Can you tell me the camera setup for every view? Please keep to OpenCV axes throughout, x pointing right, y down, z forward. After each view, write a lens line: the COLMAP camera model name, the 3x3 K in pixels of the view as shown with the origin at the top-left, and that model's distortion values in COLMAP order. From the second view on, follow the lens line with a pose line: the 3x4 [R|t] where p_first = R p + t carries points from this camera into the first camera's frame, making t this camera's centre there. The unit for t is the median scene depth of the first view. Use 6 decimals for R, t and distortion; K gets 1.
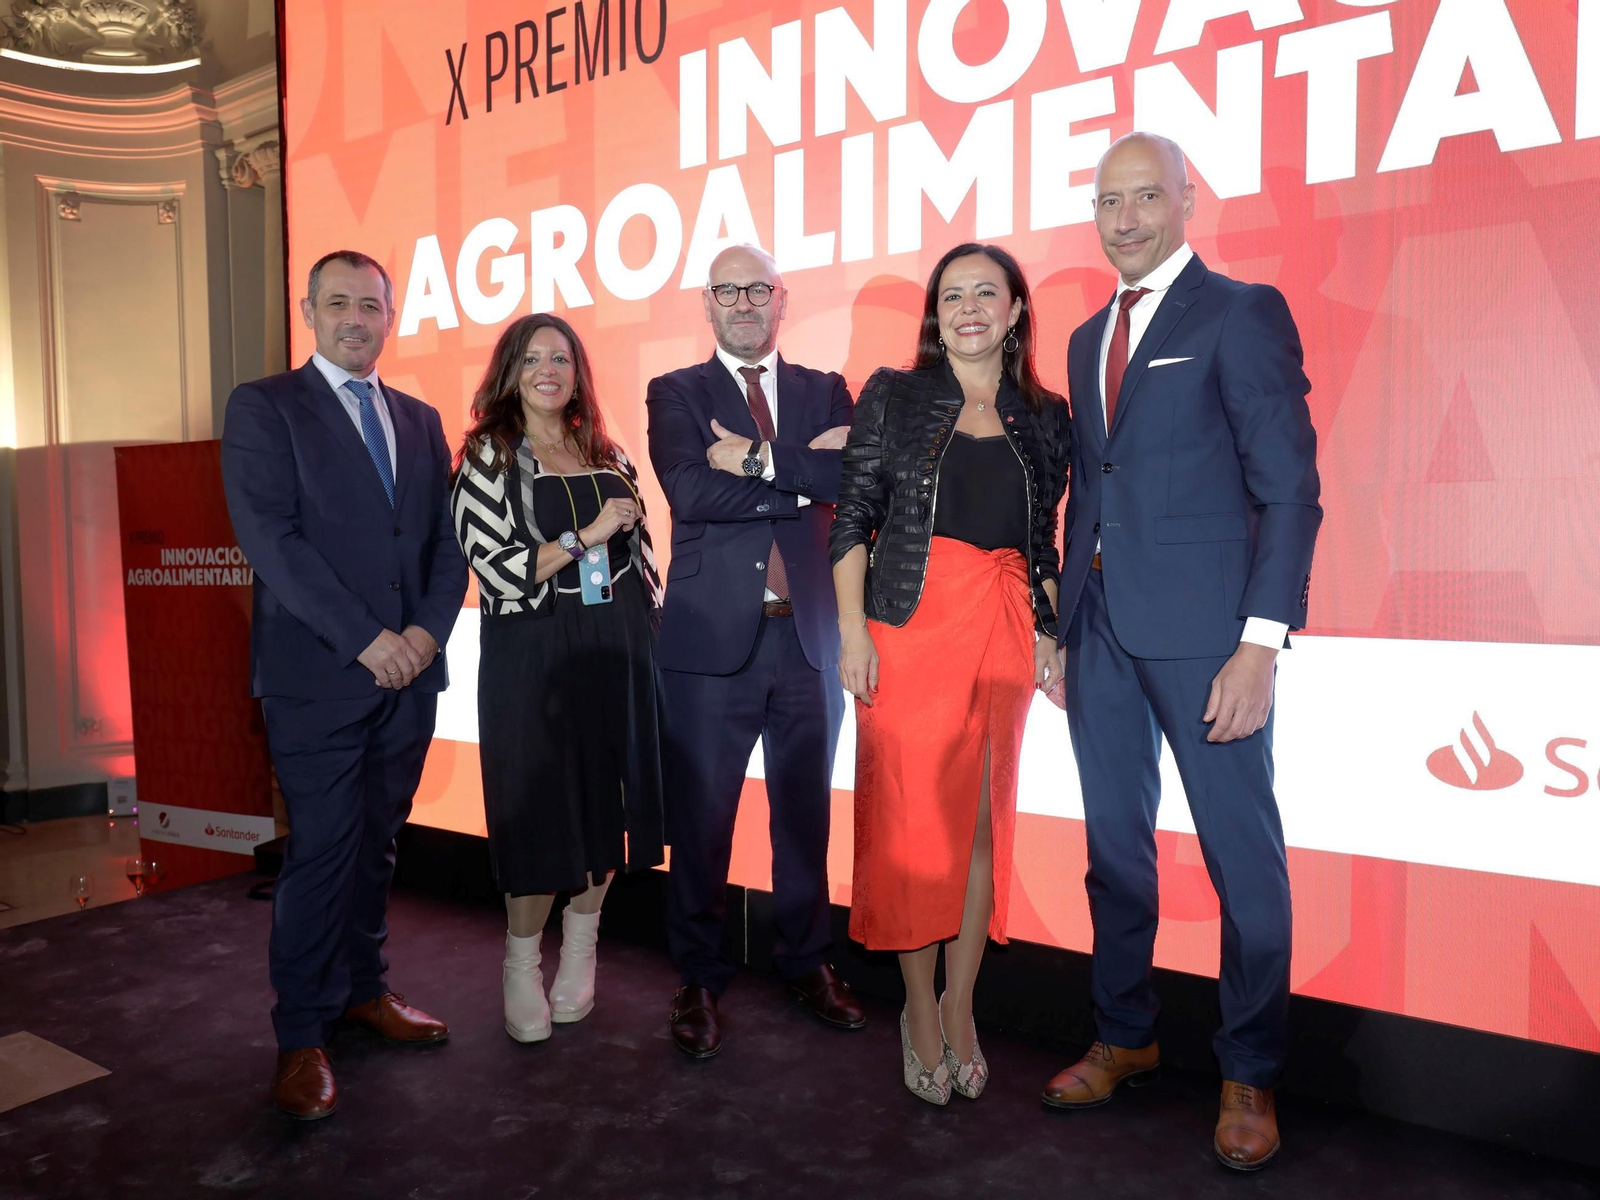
lens RADIAL K [[1201.7, 0, 808.3], [0, 1201.7, 600.5], [0, 0, 1]] dist [-0.004484, 0.007275]
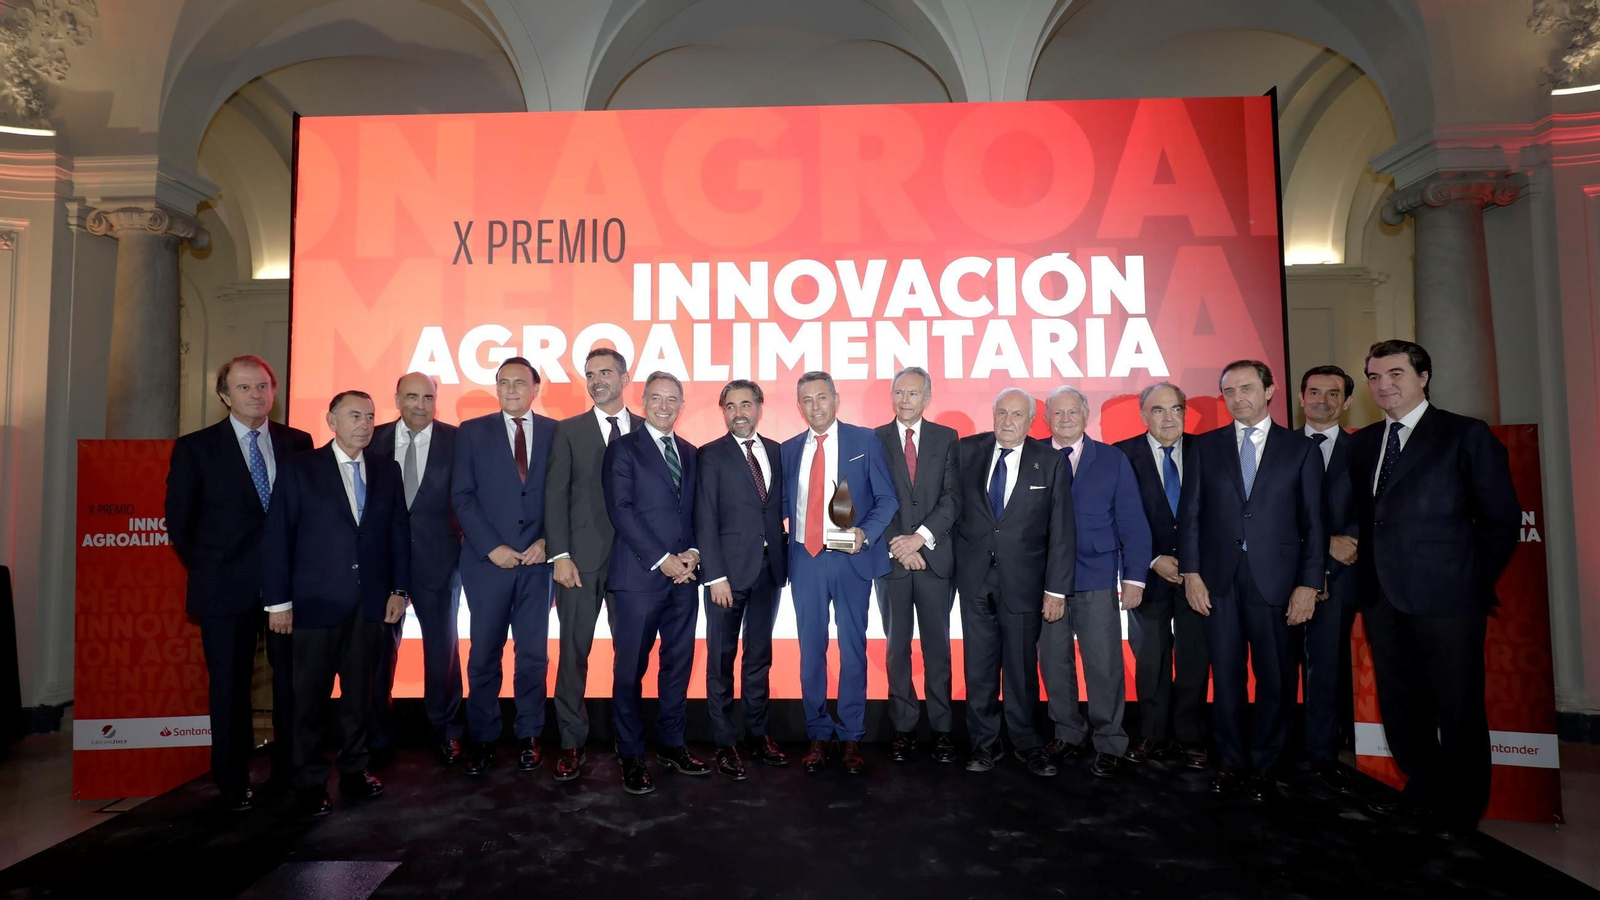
lens RADIAL K [[745.4, 0, 776.0], [0, 745.4, 448.9], [0, 0, 1]] dist [0.000623, -0.000218]
pose [[0.843573, 0.033017, 0.535998, -0.565568], [0.023622, 0.994861, -0.098460, -0.031394], [-0.536494, 0.095719, 0.838458, -0.109833]]
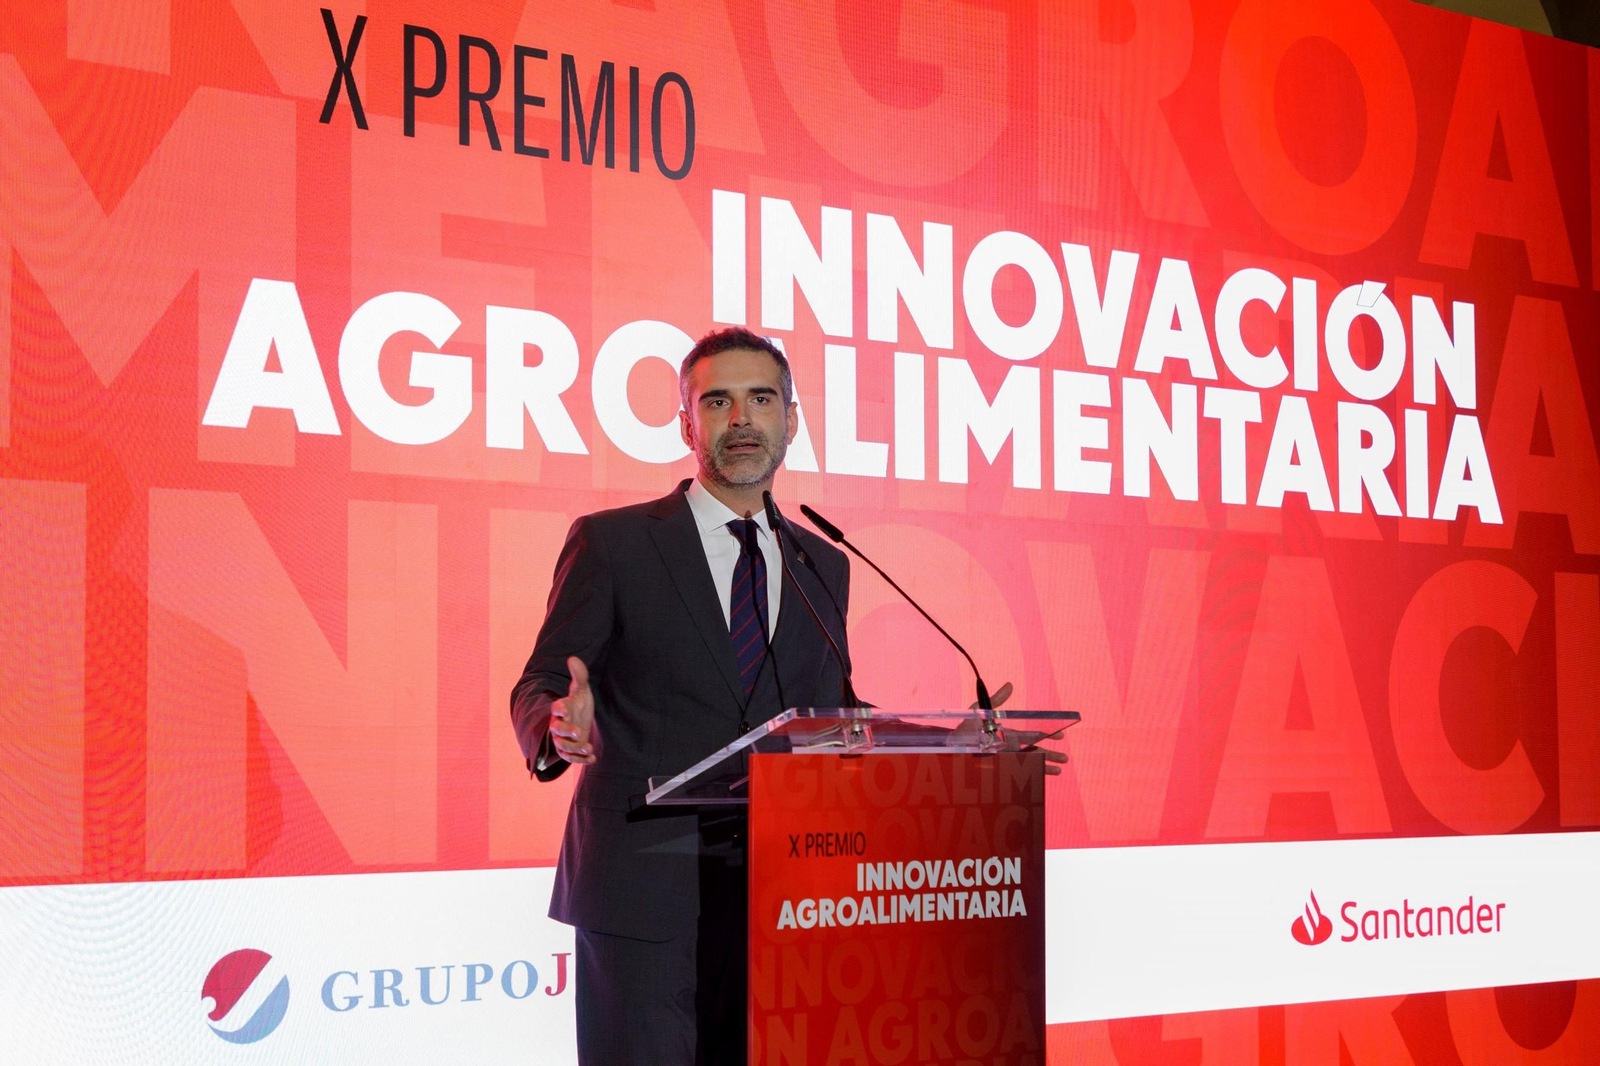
lens RADIAL K [[2610.7, 0, 803.9], [0, 2610.7, 566.3], [0, 0, 1]] dist [0.082080, 0.000000]
pose [[0.322721, 0.063604, 0.944355, -1.839762], [0.033983, 0.996318, -0.078718, -0.047038], [-0.945884, 0.057496, 0.319371, 0.384260]]
